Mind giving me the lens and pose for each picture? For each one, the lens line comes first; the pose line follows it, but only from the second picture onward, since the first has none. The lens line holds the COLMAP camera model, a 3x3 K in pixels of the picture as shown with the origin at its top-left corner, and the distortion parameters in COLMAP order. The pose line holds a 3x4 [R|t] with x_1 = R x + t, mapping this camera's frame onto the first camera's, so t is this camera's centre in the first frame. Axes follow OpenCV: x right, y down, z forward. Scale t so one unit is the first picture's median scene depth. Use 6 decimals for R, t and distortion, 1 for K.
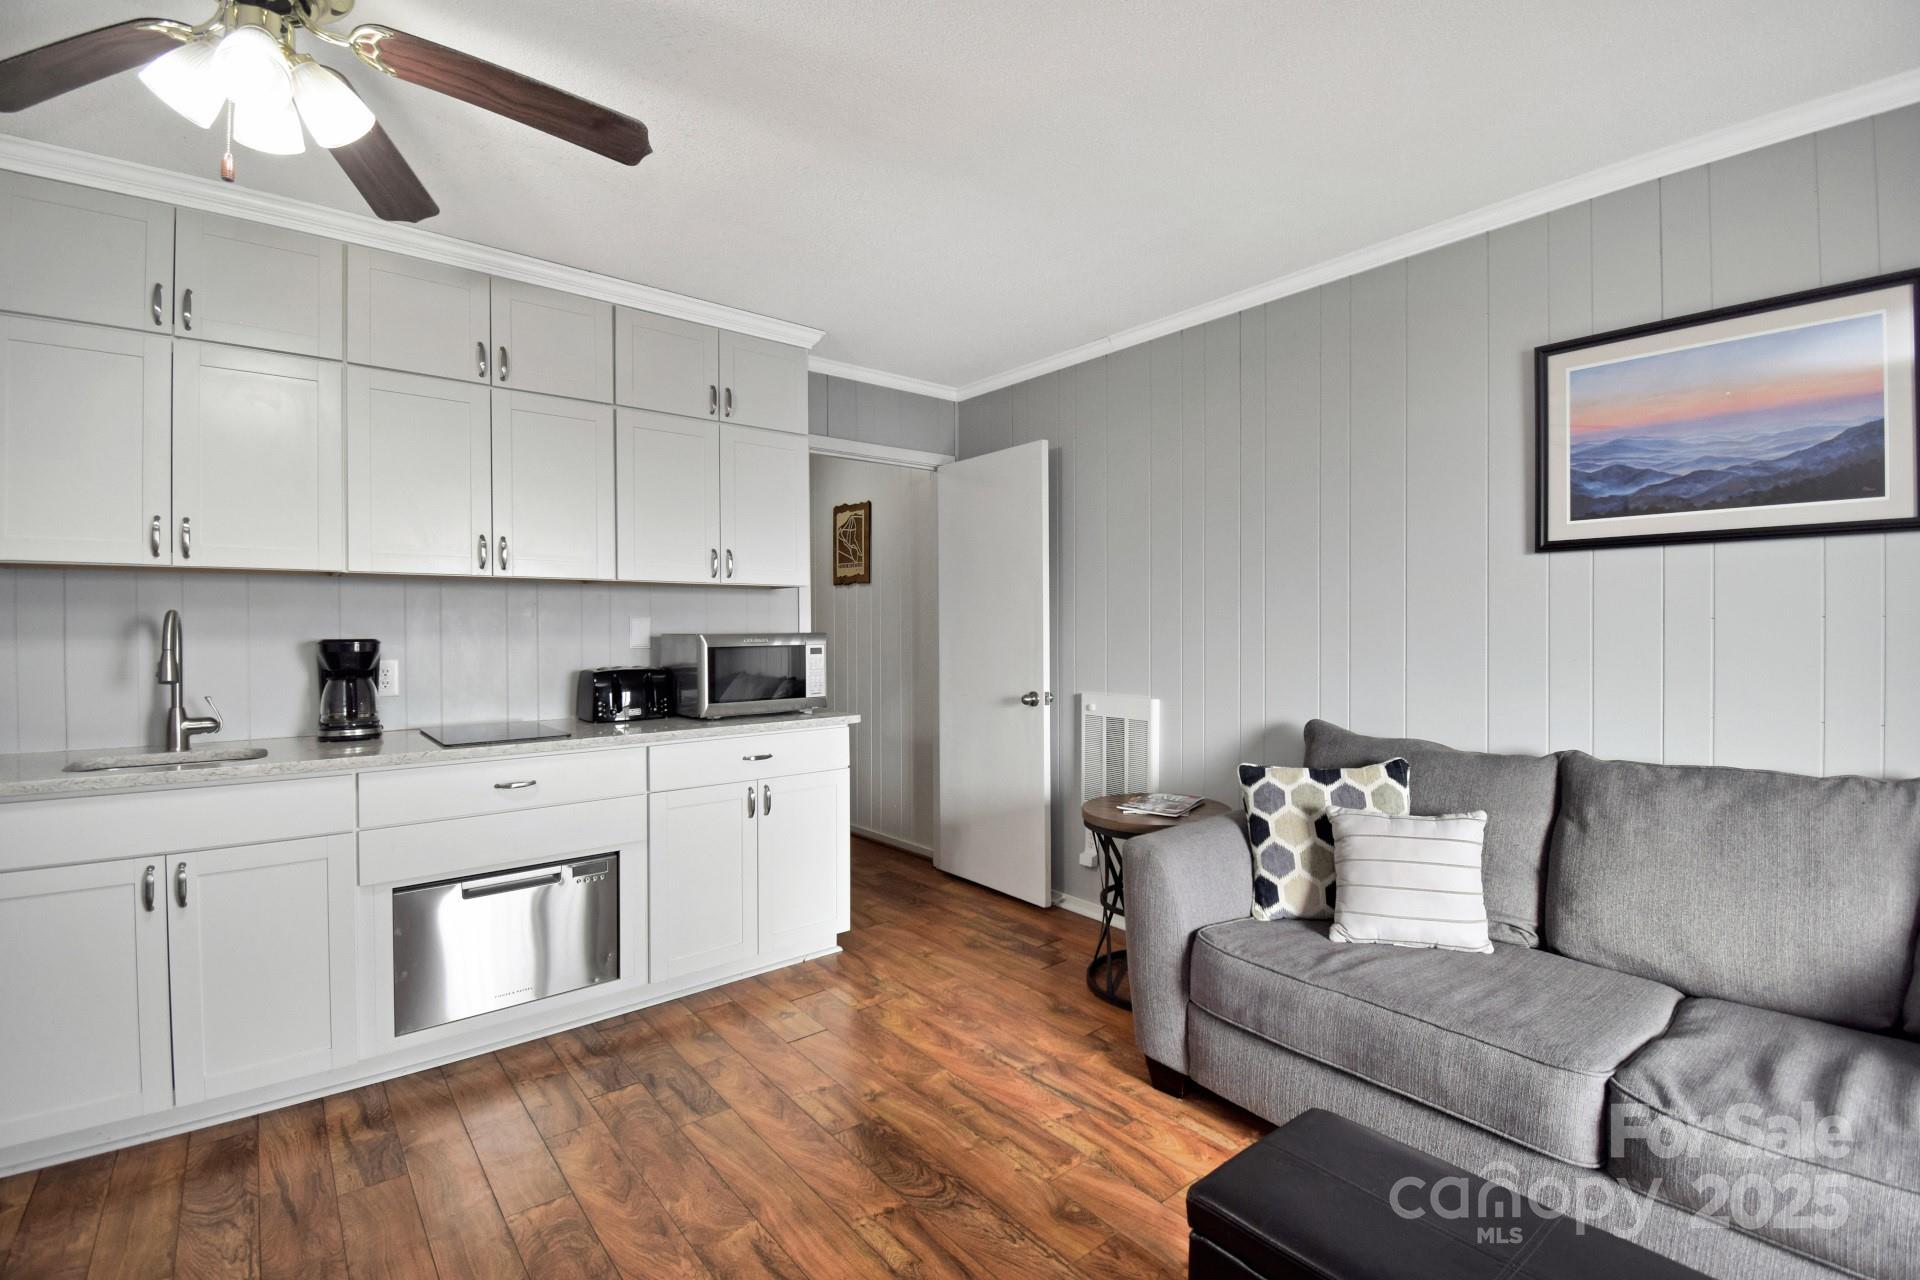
lens RADIAL K [[841.2, 0, 962.4], [0, 841.2, 629.8], [0, 0, 1]] dist [0.003215, -0.010768]
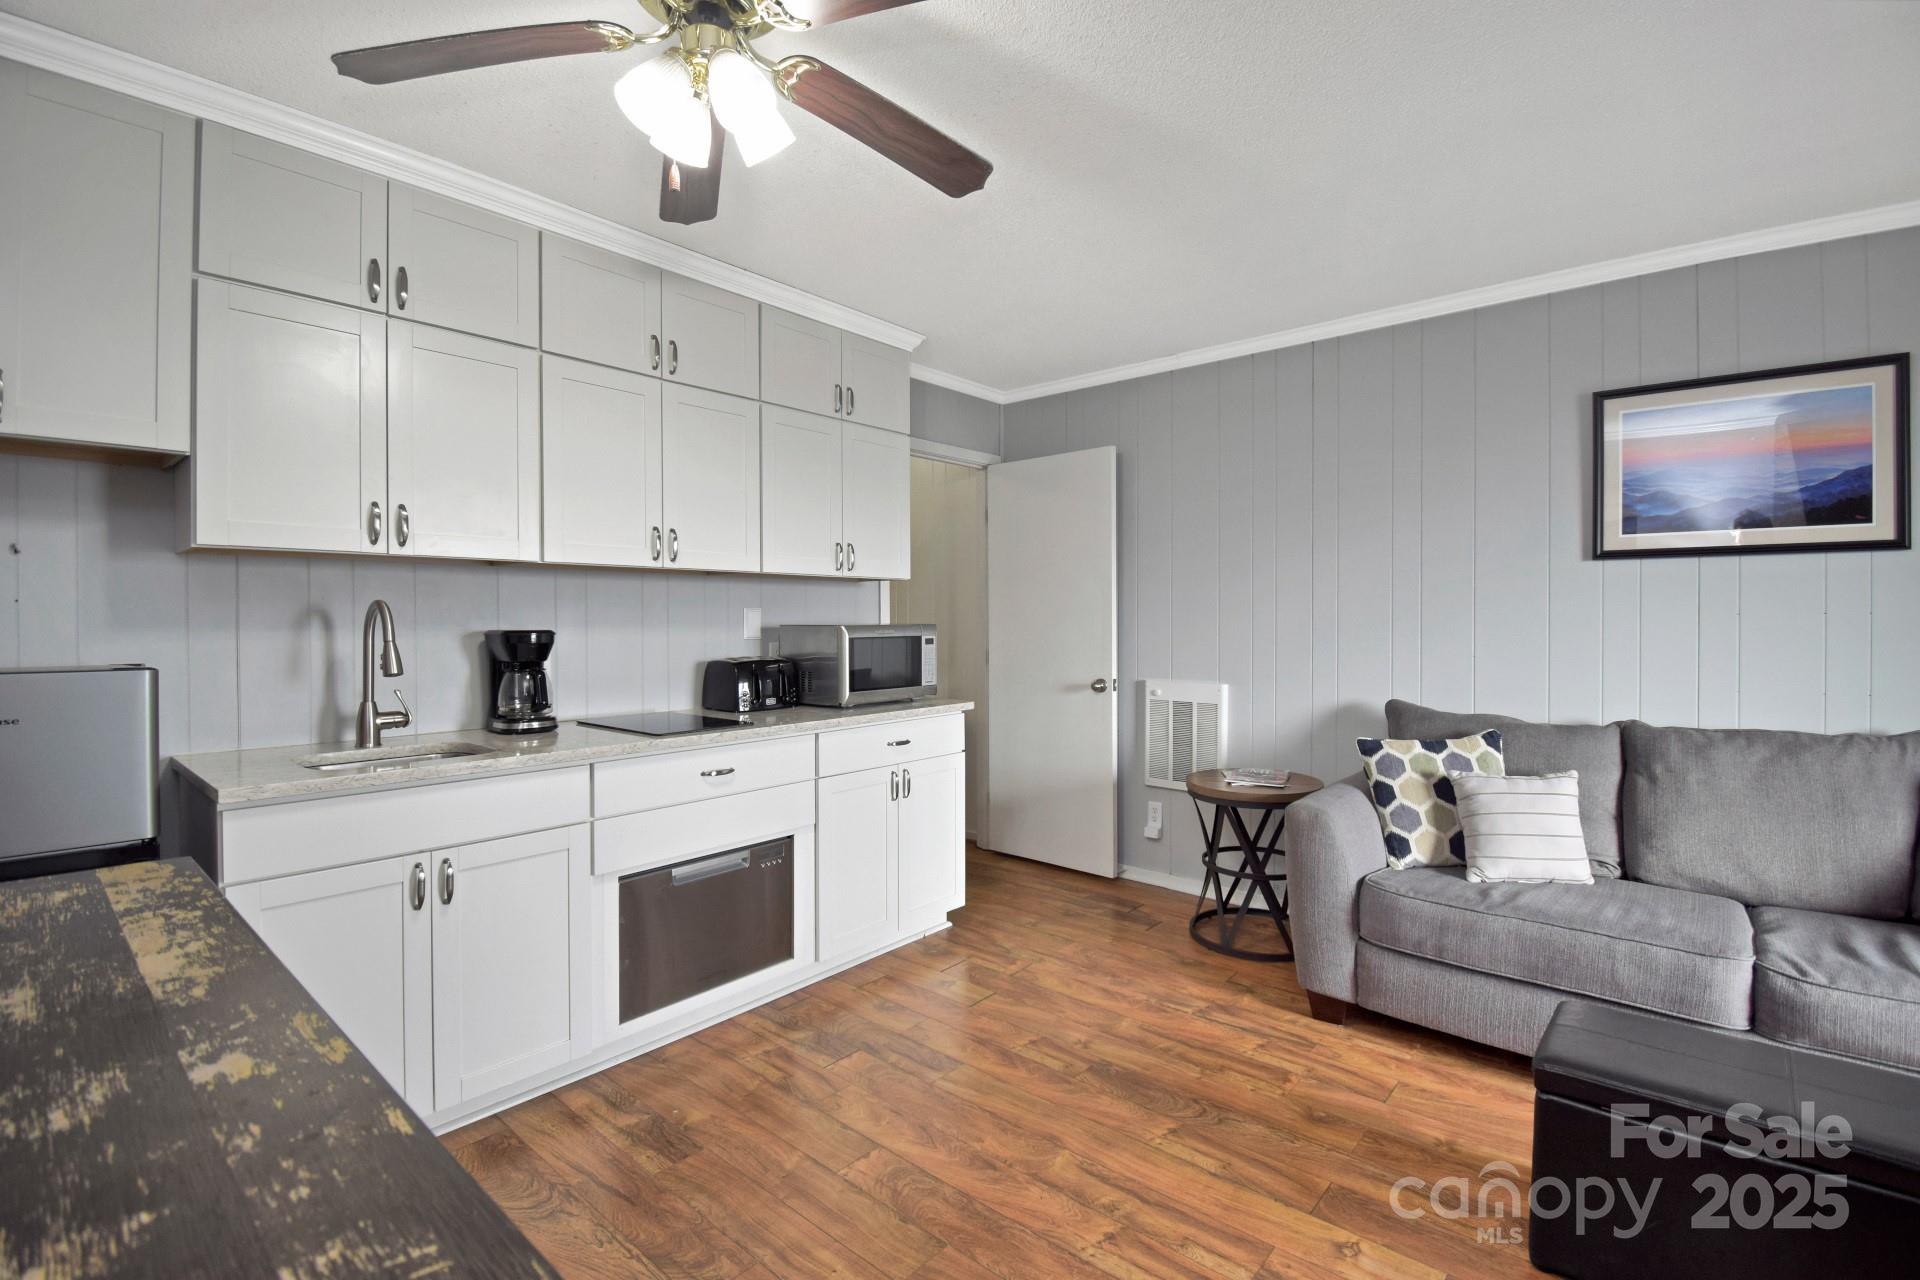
lens RADIAL K [[841.2, 0, 962.1], [0, 841.2, 622.5], [0, 0, 1]] dist [0.003215, -0.010768]
pose [[0.986739, 0.001758, 0.162303, -0.425072], [-0.002072, 0.999996, 0.001762, -0.000809], [-0.162299, -0.002075, 0.986739, -0.061161]]
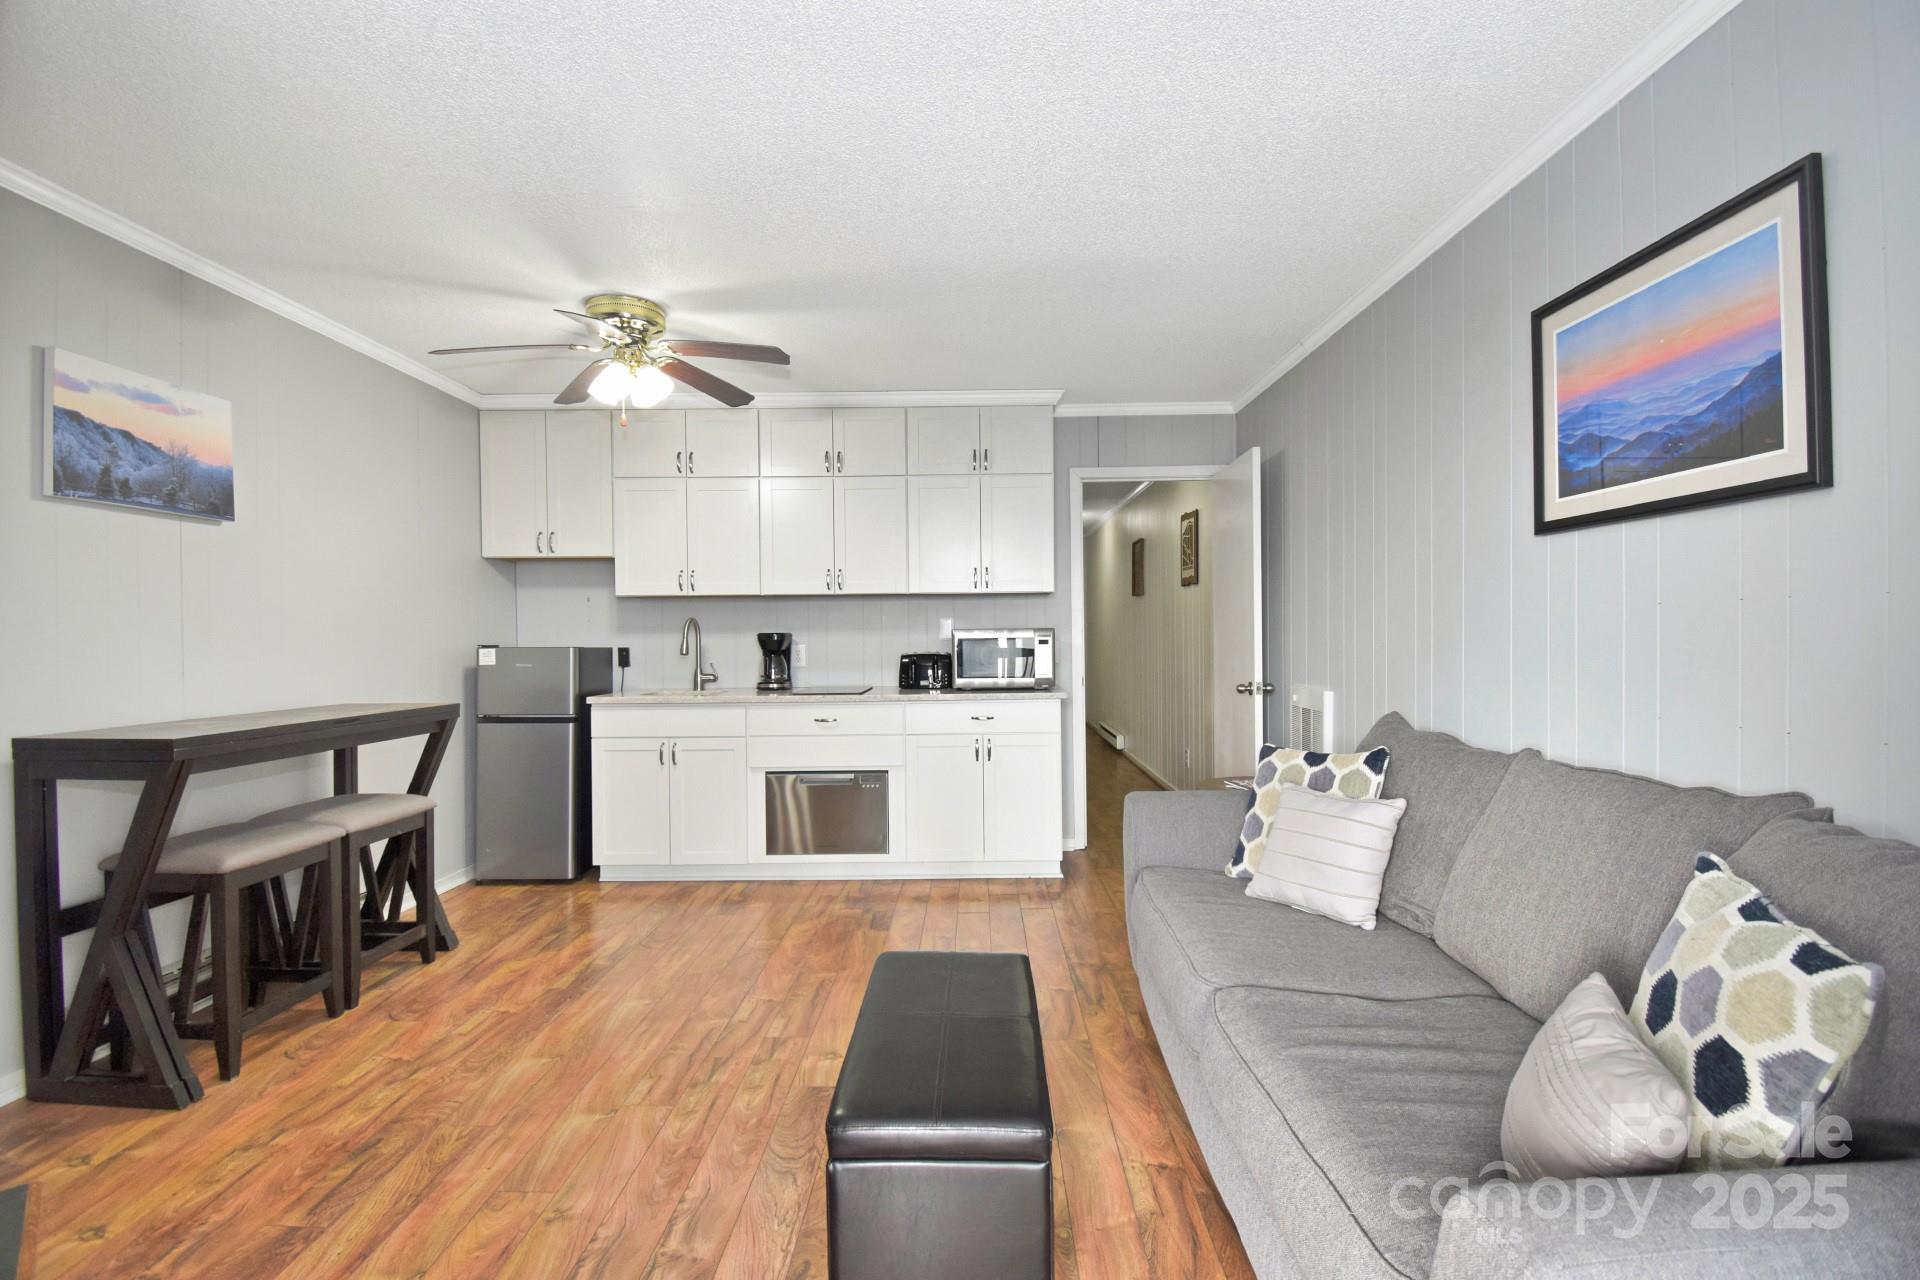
lens RADIAL K [[841.2, 0, 978.4], [0, 841.2, 635.8], [0, 0, 1]] dist [0.003215, -0.010768]
pose [[0.775203, 0.000303, -0.631712, 0.789088], [0.005679, 0.999956, 0.007449, 0.007849], [0.631686, -0.009362, 0.775168, -0.096333]]
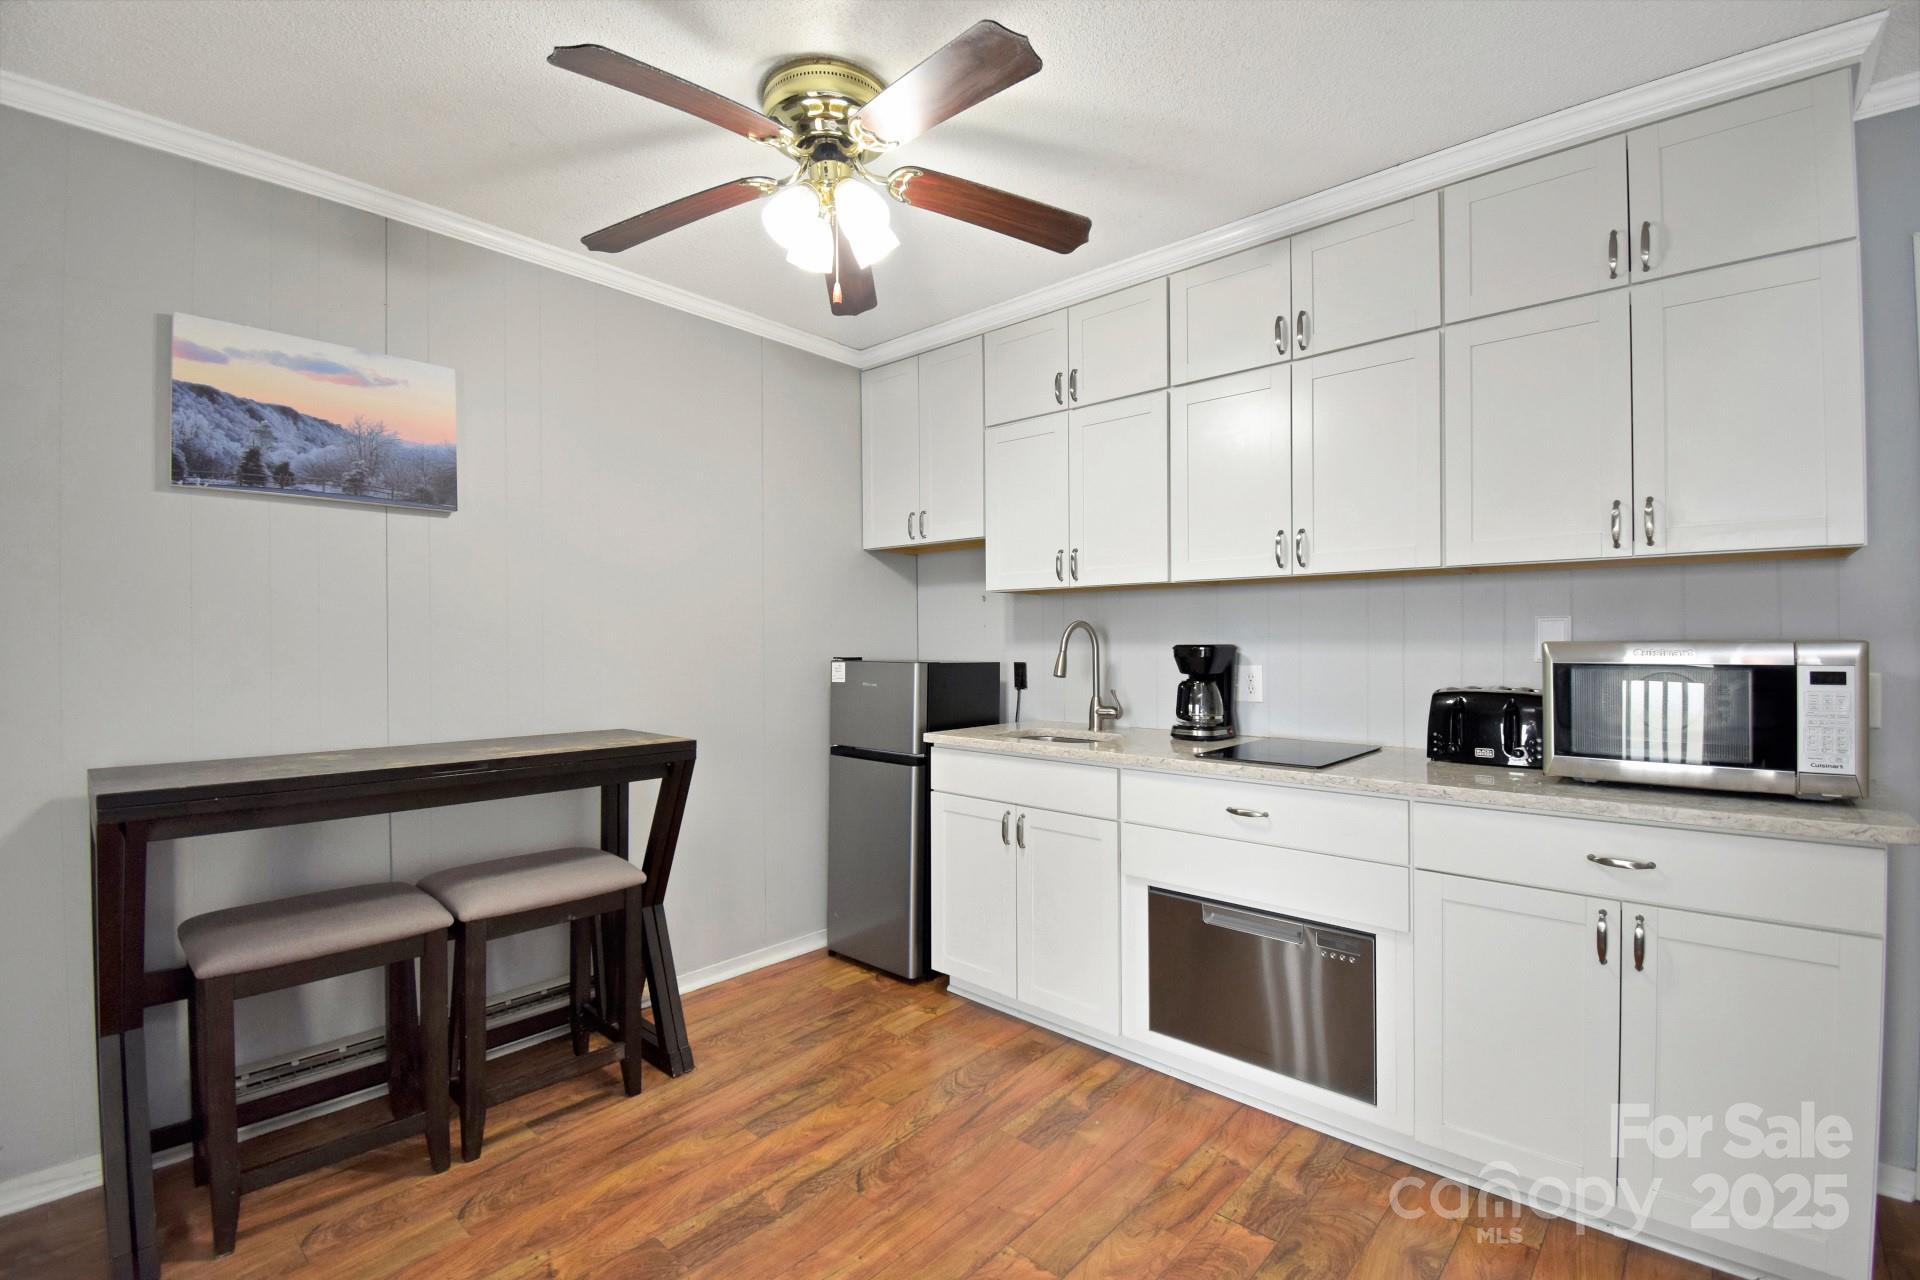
lens RADIAL K [[841.2, 0, 973.6], [0, 841.2, 637.3], [0, 0, 1]] dist [0.003215, -0.010768]
pose [[0.157280, 0.001697, -0.987553, 0.305351], [0.003231, 0.999992, 0.002233, -0.001269], [0.987549, -0.003542, 0.157273, 0.612742]]
